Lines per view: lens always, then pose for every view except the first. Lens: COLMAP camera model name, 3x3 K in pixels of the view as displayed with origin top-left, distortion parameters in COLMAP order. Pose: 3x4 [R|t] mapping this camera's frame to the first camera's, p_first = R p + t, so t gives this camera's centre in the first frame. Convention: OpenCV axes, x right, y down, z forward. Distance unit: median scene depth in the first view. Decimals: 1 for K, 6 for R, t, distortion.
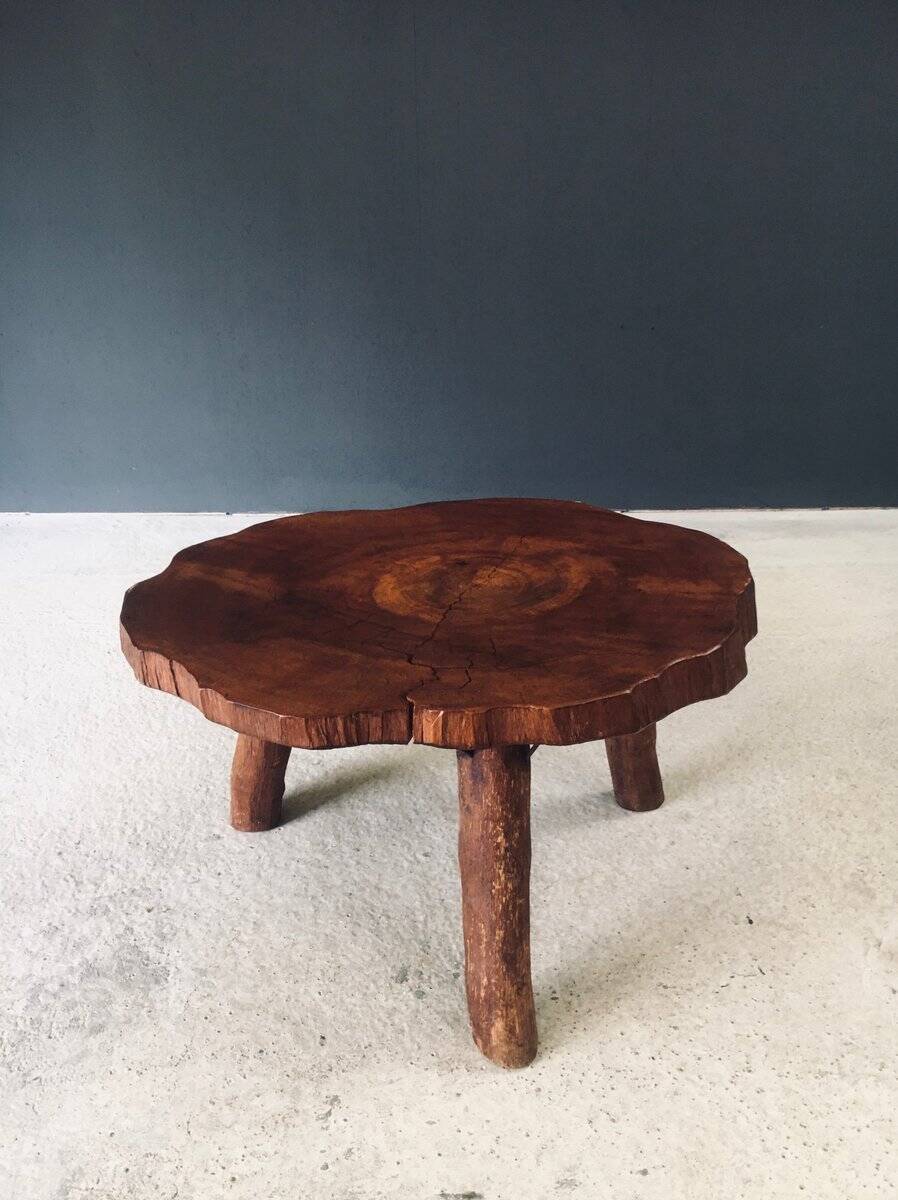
lens RADIAL K [[1095.5, 0, 475.7], [0, 1095.5, 639.6], [0, 0, 1]] dist [0.044671, 0.000000]
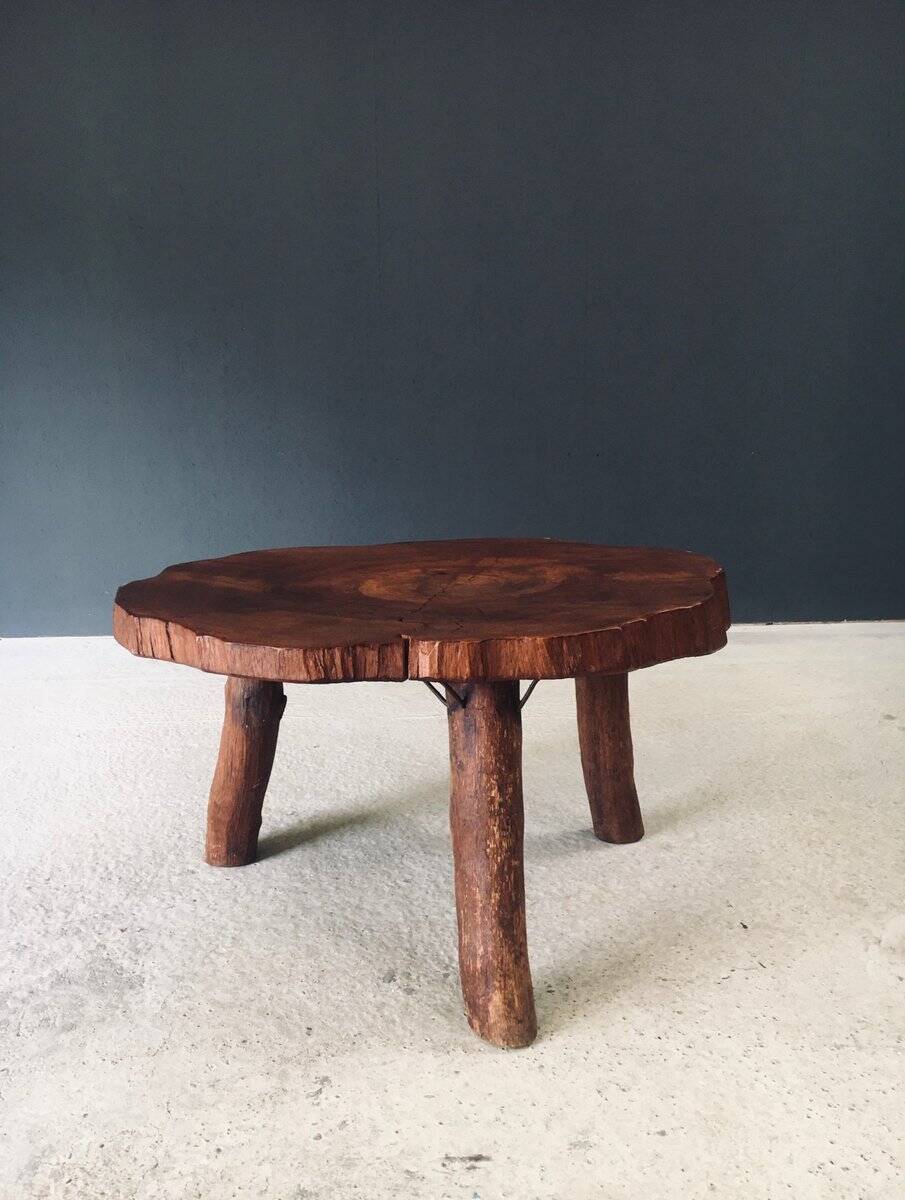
lens RADIAL K [[1067.1, 0, 439.9], [0, 1067.1, 627.9], [0, 0, 1]] dist [0.076296, -0.086973]
pose [[0.999655, -0.012400, 0.023139, -0.040624], [0.017046, 0.976926, -0.212898, 0.207388], [-0.019965, 0.213219, 0.976800, 0.021272]]
